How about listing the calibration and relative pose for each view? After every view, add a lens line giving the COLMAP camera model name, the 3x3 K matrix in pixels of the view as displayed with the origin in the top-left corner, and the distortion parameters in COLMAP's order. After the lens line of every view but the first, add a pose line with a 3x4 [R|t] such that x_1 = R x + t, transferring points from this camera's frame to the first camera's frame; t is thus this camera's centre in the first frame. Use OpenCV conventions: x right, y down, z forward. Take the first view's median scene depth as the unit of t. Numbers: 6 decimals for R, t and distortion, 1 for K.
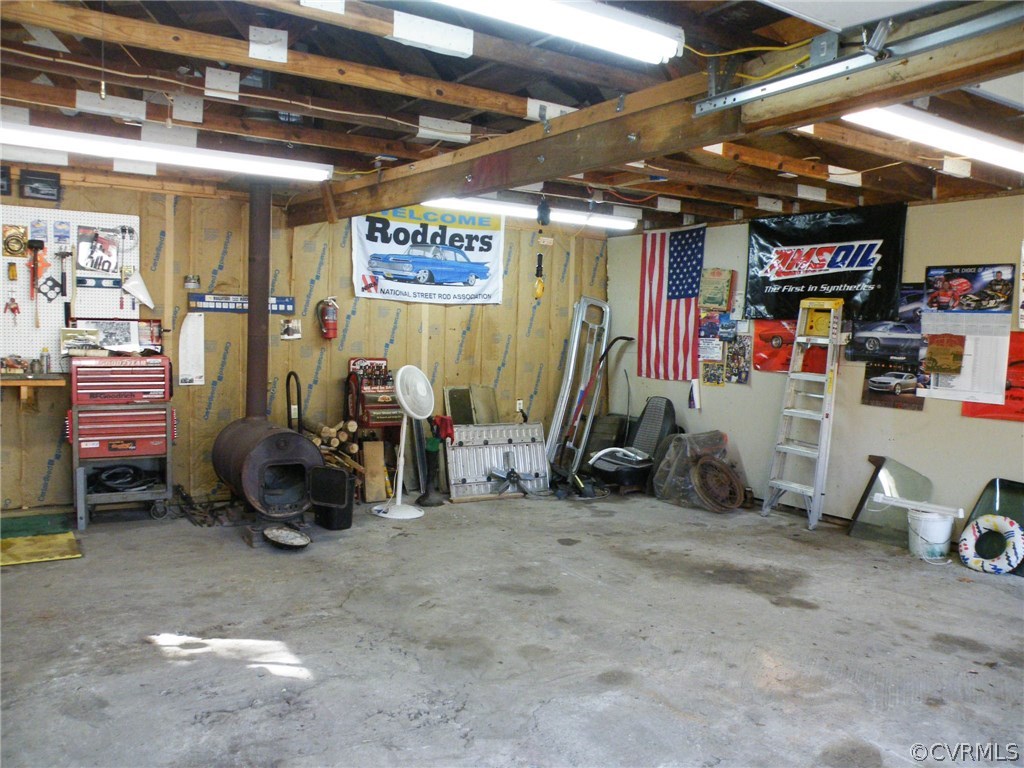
lens RADIAL K [[821.2, 0, 512.0], [0, 821.2, 384.0], [0, 0, 1]] dist [-0.158527, 0.141072]
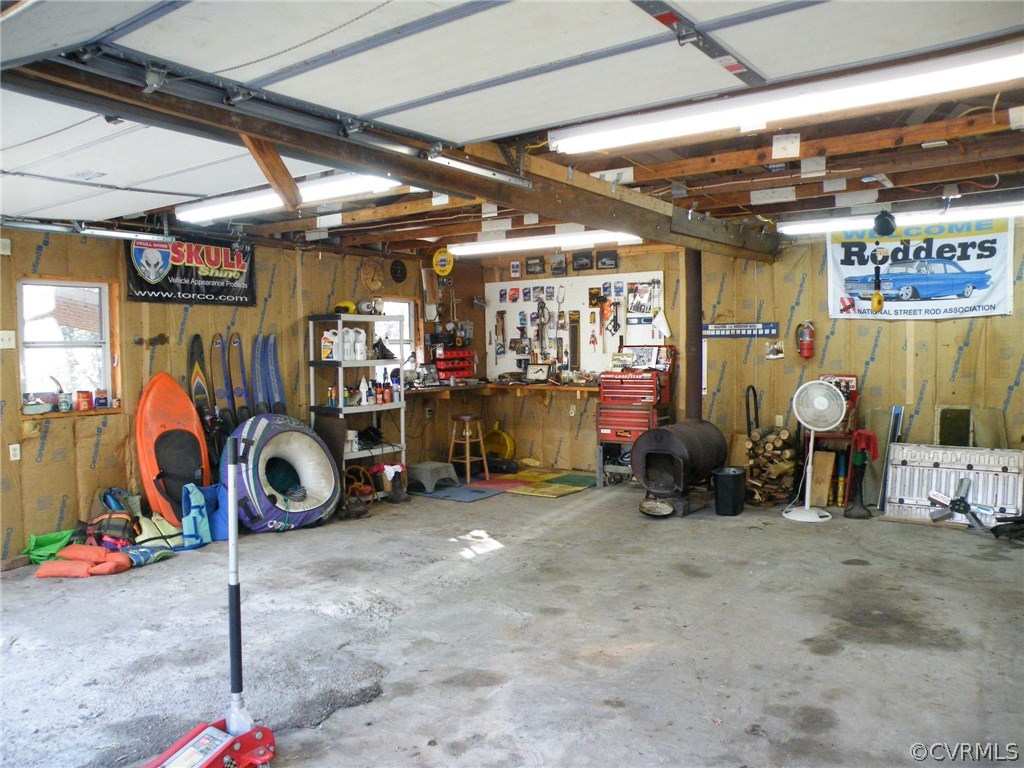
lens RADIAL K [[821.2, 0, 512.0], [0, 821.2, 384.0], [0, 0, 1]] dist [-0.158527, 0.141072]
pose [[0.352031, 0.008739, -0.935947, 0.753065], [-0.039613, 0.999200, -0.005570, 0.003581], [0.935150, 0.039036, 0.352096, 0.260180]]
